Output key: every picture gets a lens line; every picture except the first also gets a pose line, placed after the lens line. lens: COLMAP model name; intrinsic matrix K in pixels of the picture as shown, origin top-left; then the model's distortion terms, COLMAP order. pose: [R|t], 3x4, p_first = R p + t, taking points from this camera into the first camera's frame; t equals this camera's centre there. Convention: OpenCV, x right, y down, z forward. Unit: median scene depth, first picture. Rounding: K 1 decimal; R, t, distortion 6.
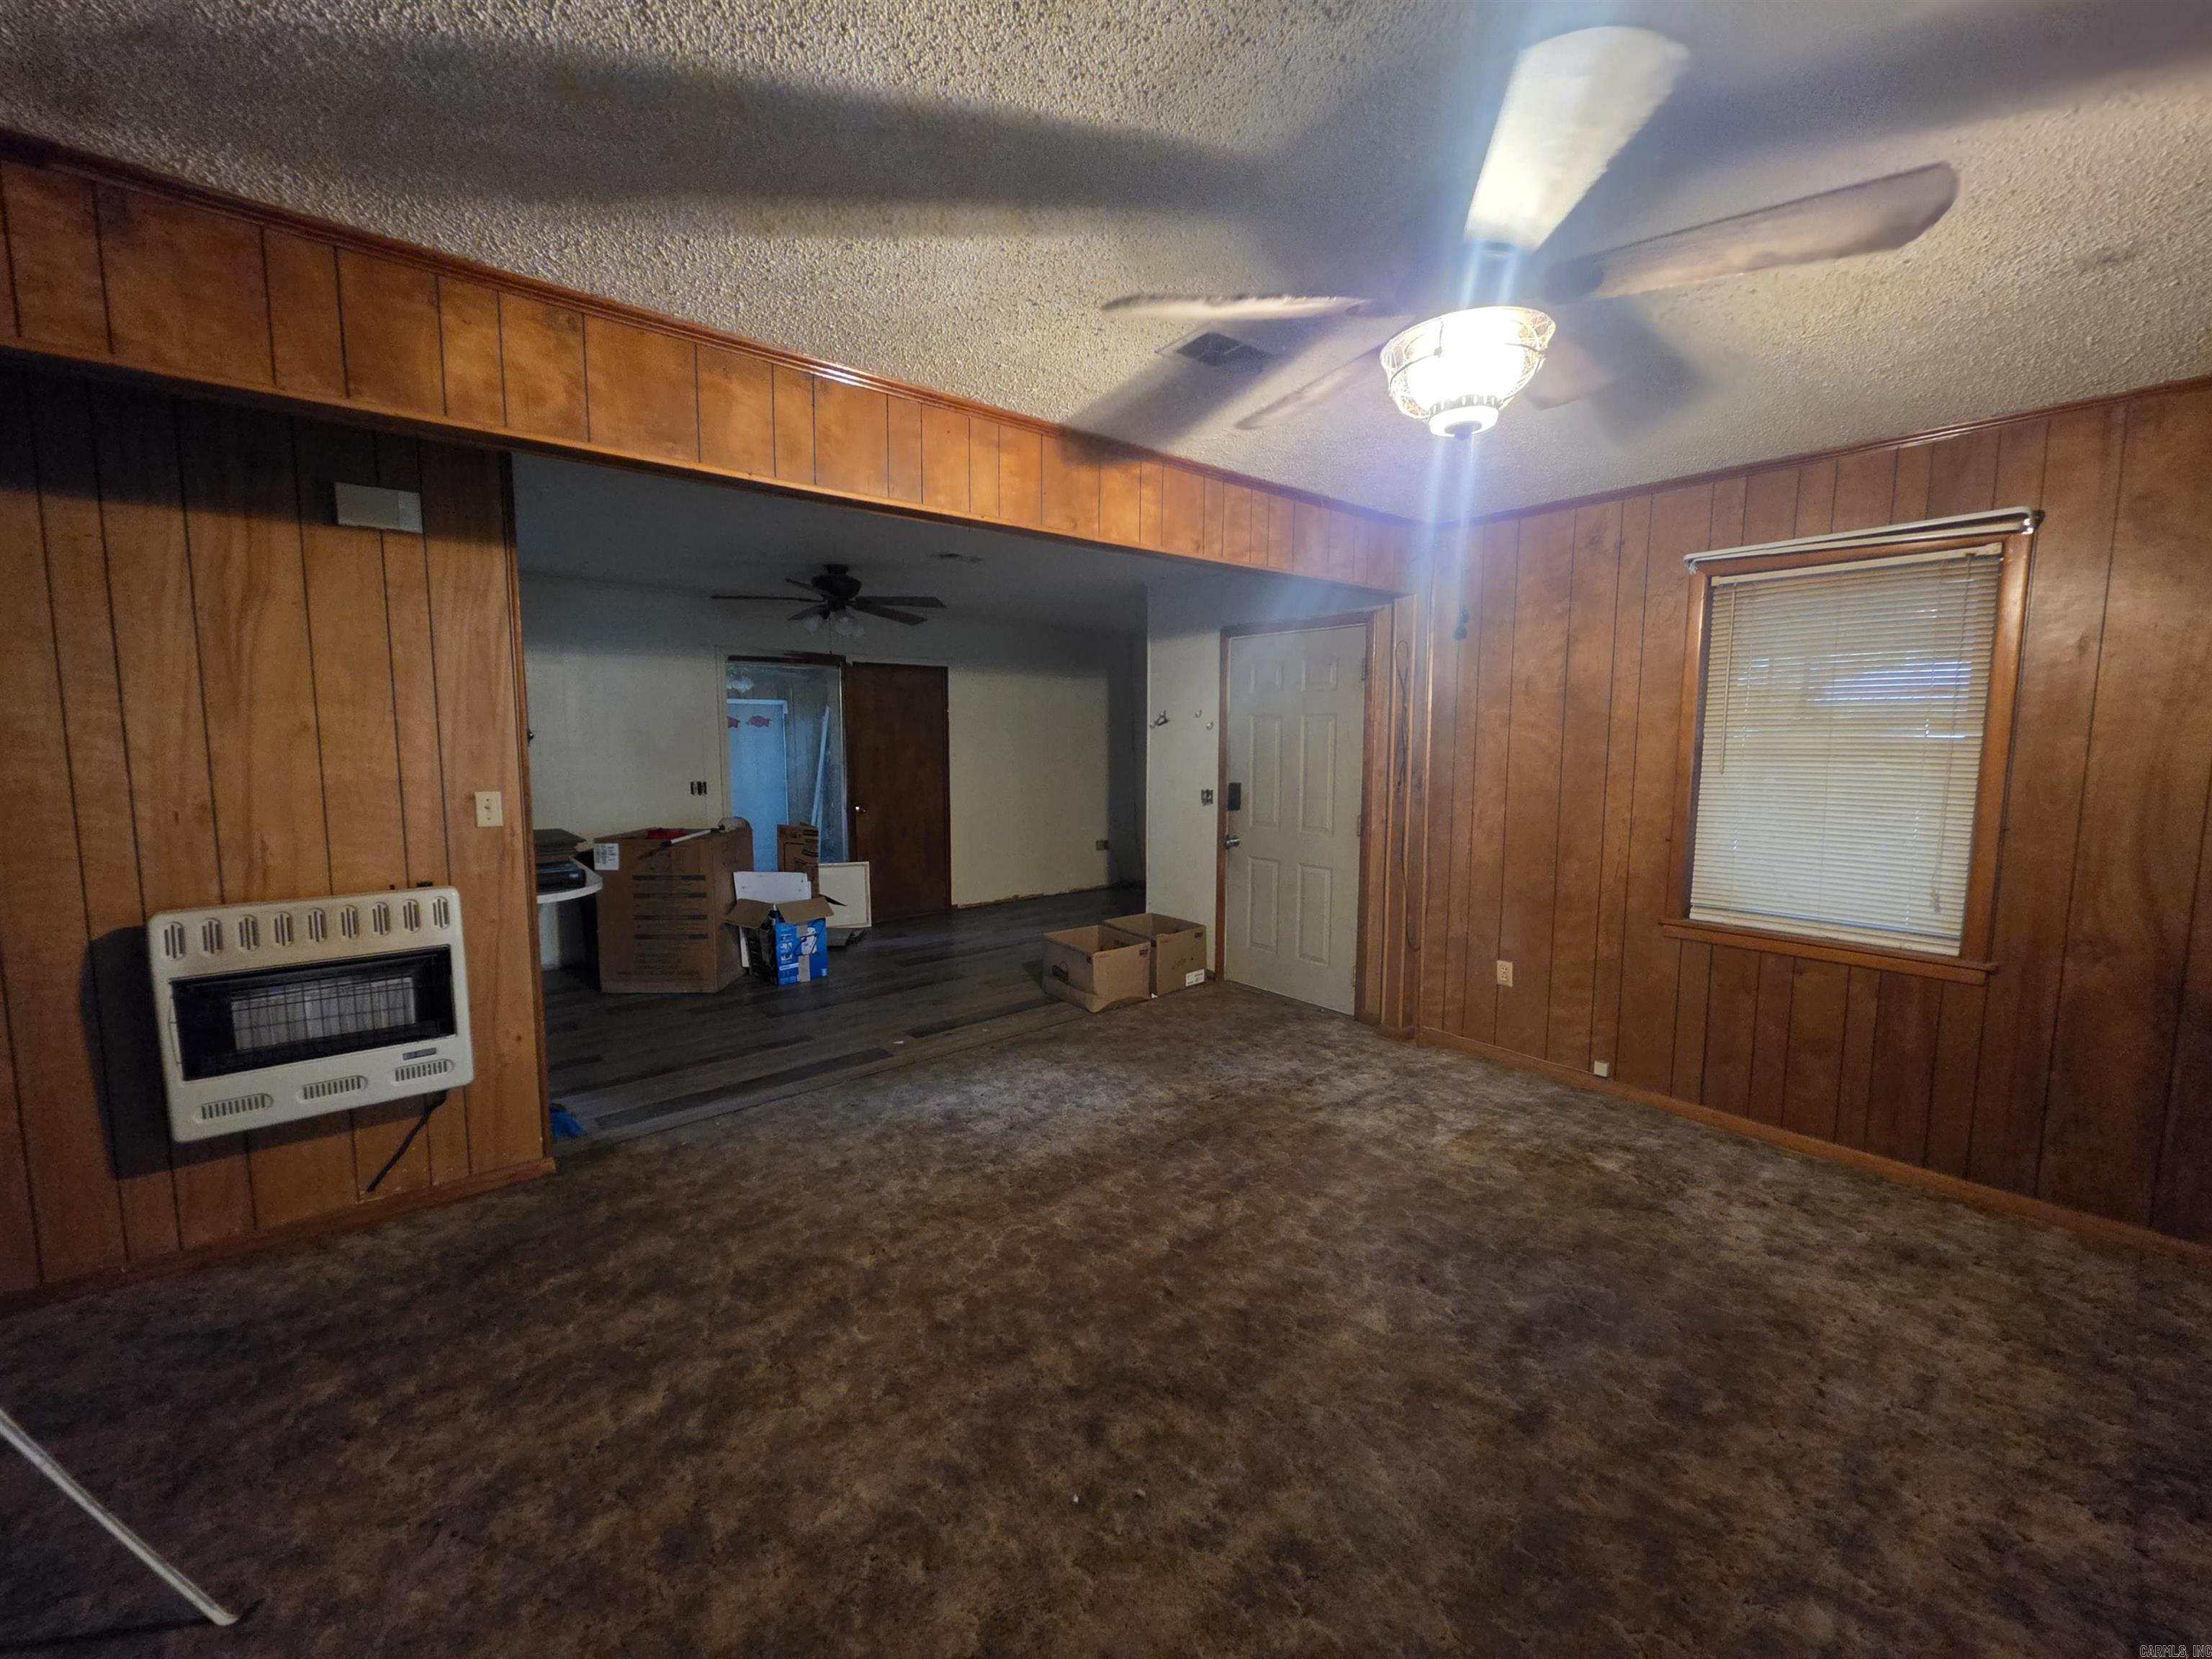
lens RADIAL K [[883.7, 0, 1107.3], [0, 883.7, 830.7], [0, 0, 1]] dist [-0.000119, -0.000177]
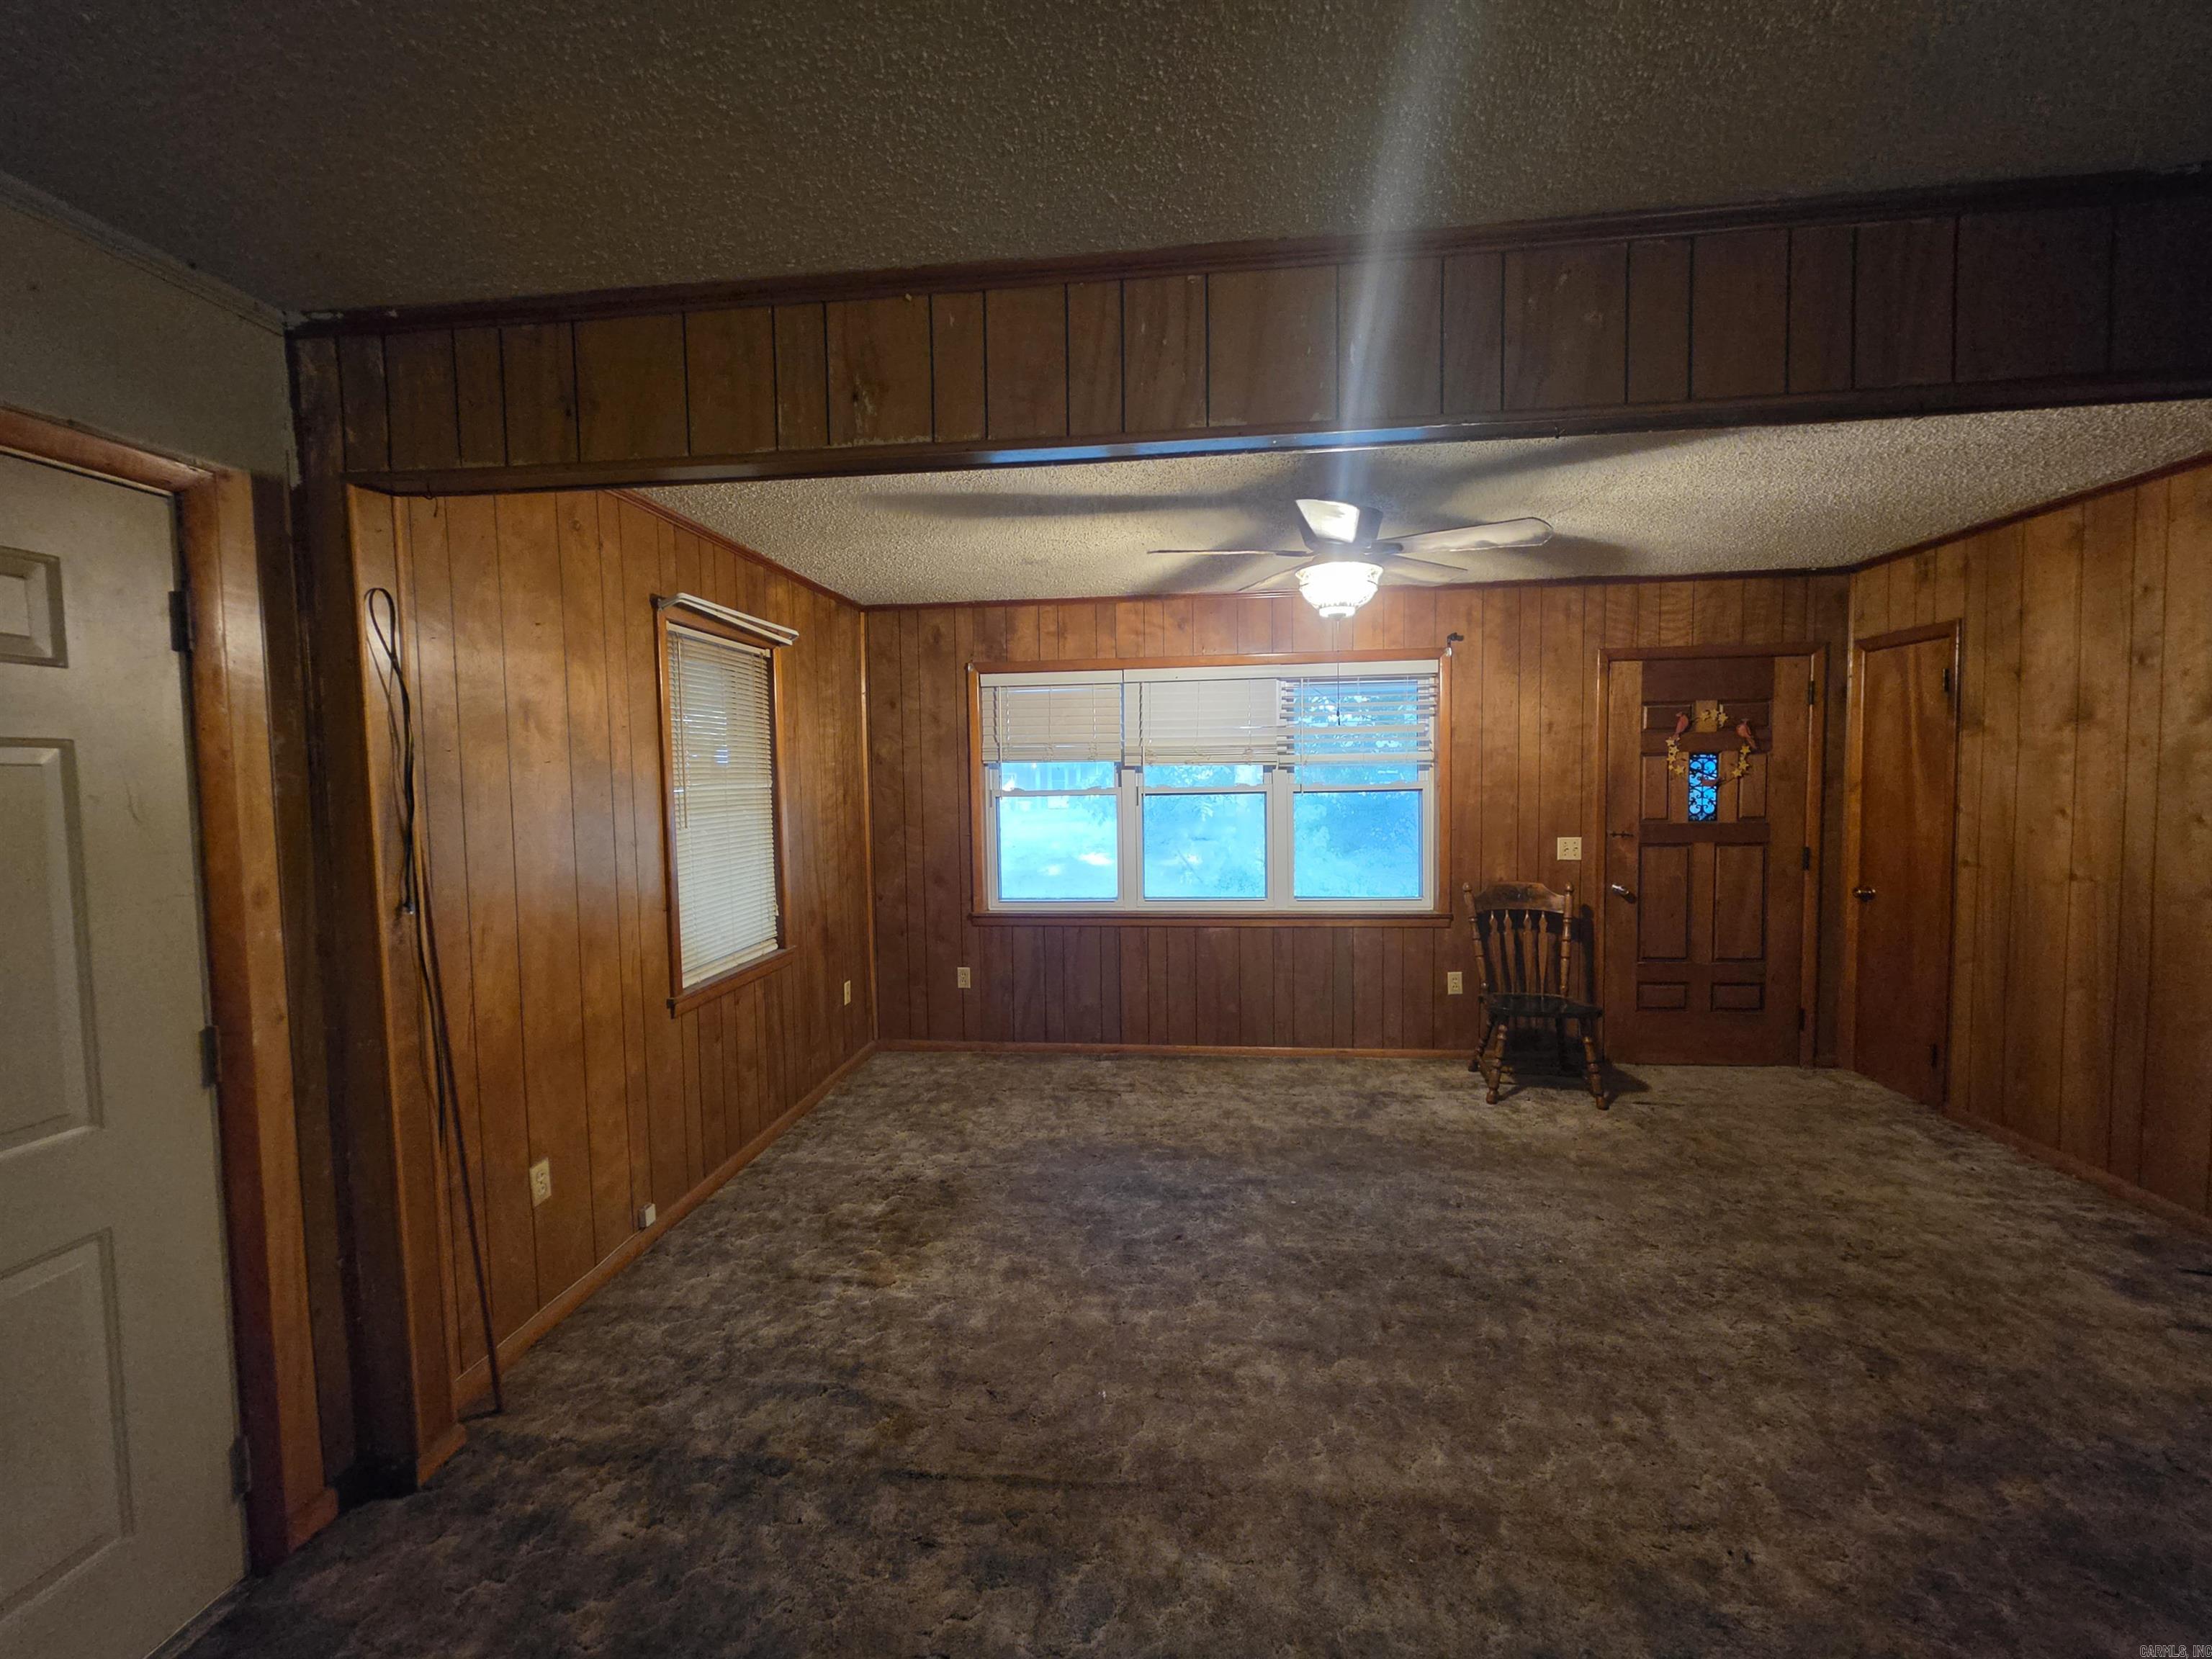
lens RADIAL K [[883.7, 0, 1102.0], [0, 883.7, 816.0], [0, 0, 1]] dist [-0.000119, -0.000177]
pose [[-0.696604, -0.019510, 0.717191, -0.390530], [0.096378, 0.988025, 0.120488, -0.192535], [-0.710953, 0.153054, -0.686382, 1.713817]]
